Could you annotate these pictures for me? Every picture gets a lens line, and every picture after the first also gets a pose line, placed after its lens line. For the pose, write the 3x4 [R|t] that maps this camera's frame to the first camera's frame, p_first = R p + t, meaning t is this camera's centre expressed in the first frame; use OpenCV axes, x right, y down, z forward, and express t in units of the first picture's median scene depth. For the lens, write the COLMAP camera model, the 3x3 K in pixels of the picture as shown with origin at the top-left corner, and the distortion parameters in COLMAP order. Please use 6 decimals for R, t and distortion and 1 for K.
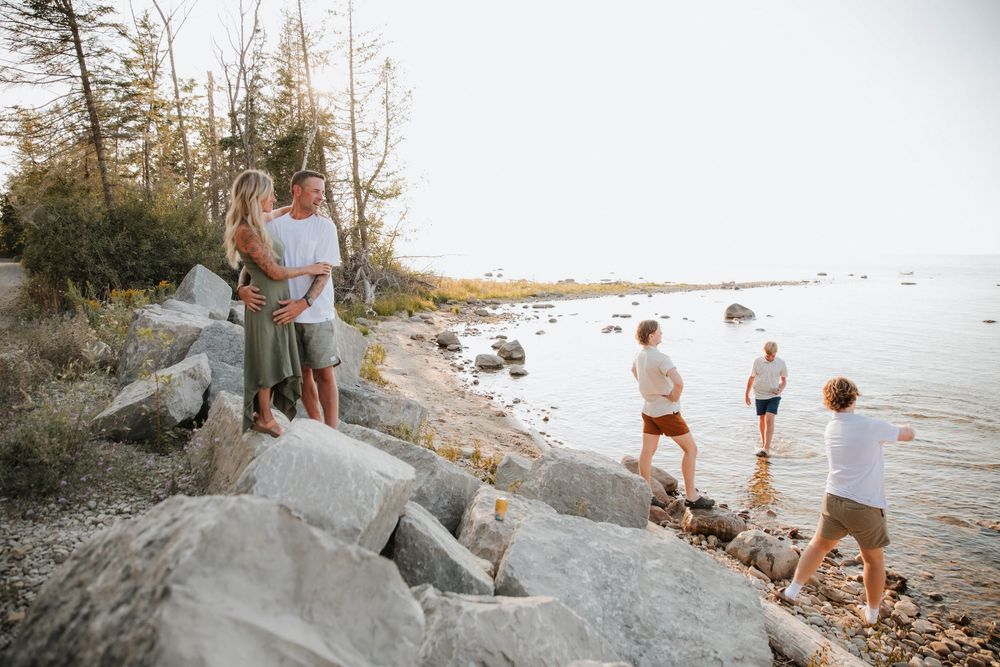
lens RADIAL K [[675.8, 0, 500.0], [0, 675.8, 333.5], [0, 0, 1]] dist [-0.112091, 0.090213]
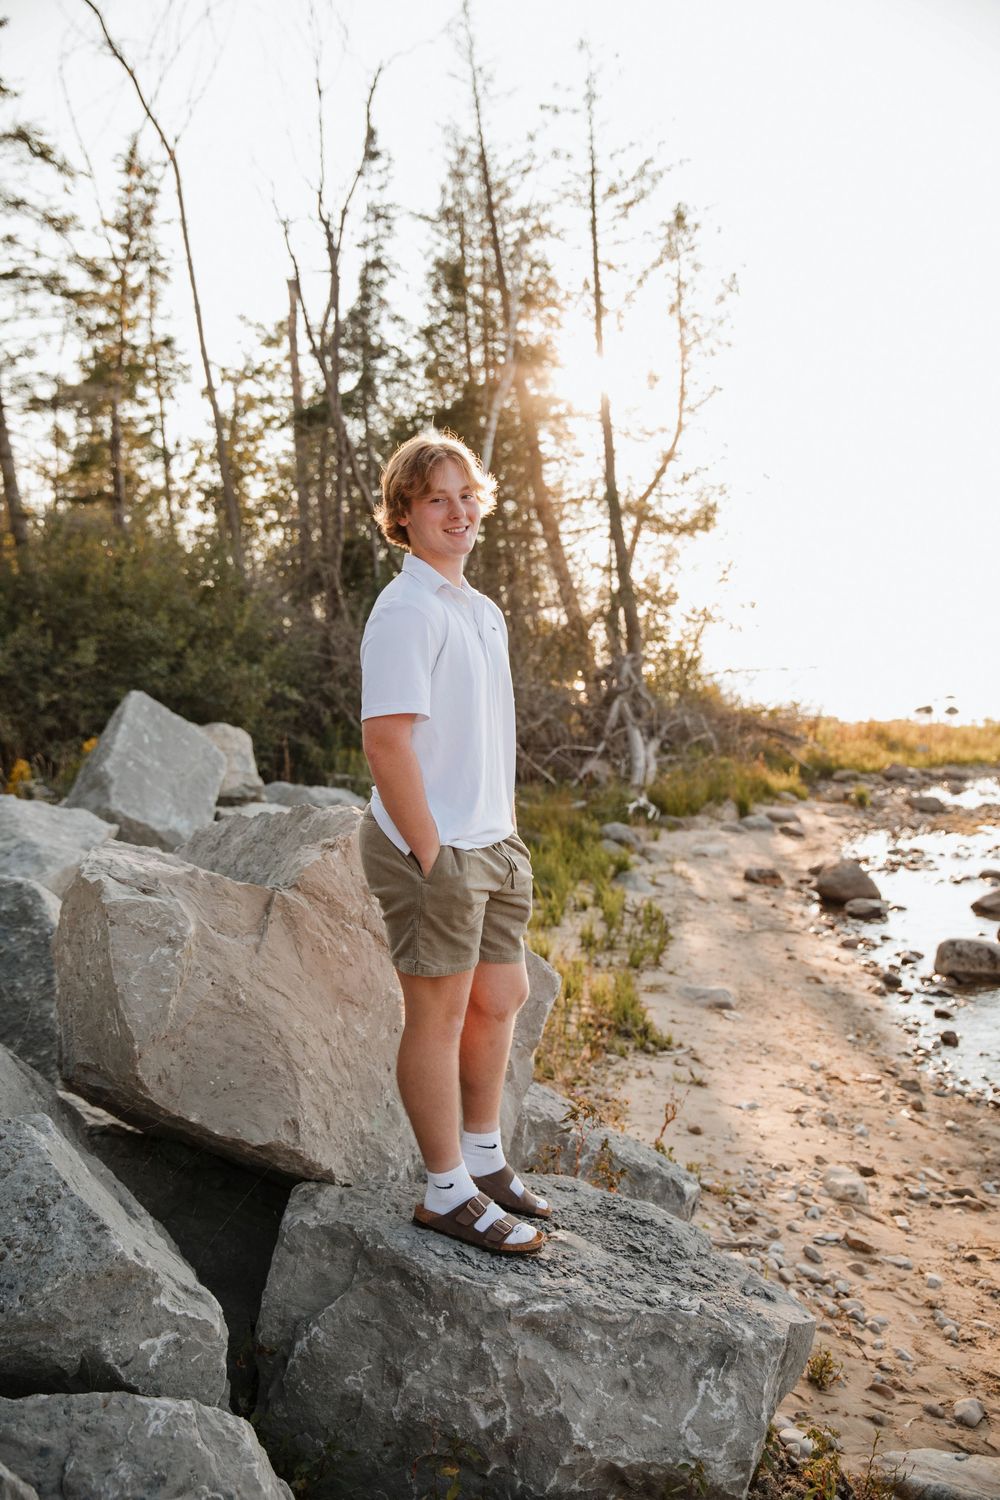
lens RADIAL K [[1392.6, 0, 500.0], [0, 1392.6, 750.0], [0, 0, 1]] dist [-0.009937, 0.022787]
pose [[0.953208, -0.019071, -0.301713, -0.020565], [0.000236, 0.998055, -0.062338, -0.012705], [0.302315, 0.059350, 0.951359, 0.168838]]
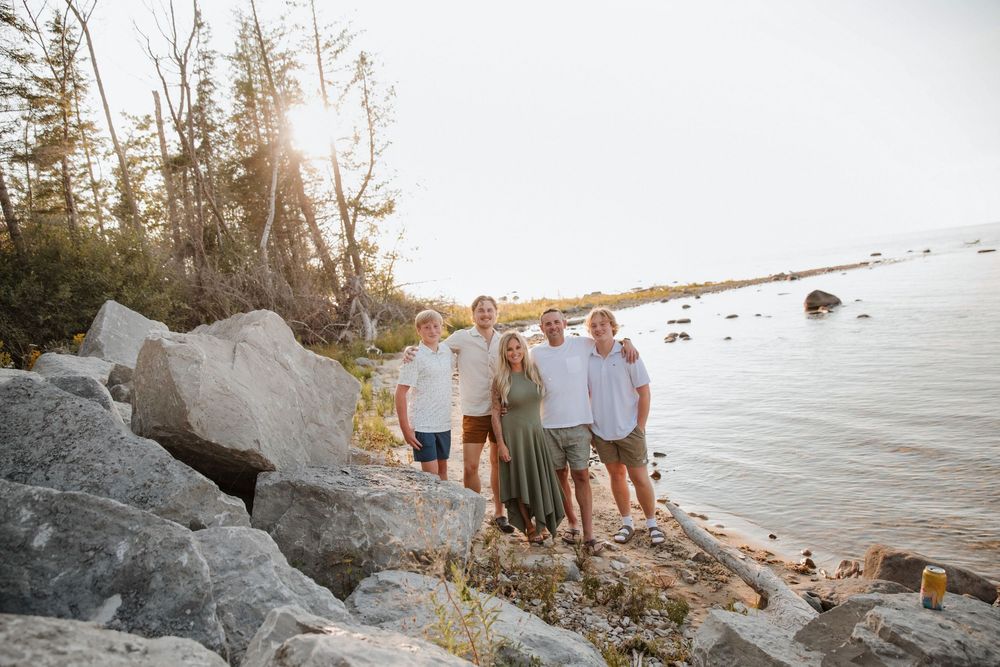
lens RADIAL K [[721.0, 0, 500.0], [0, 721.0, 333.5], [0, 0, 1]] dist [-0.096963, 0.091620]
pose [[0.993322, -0.113805, -0.018960, -0.022203], [0.112859, 0.992585, -0.045150, 0.003685], [0.023958, 0.042709, 0.998800, 0.138461]]
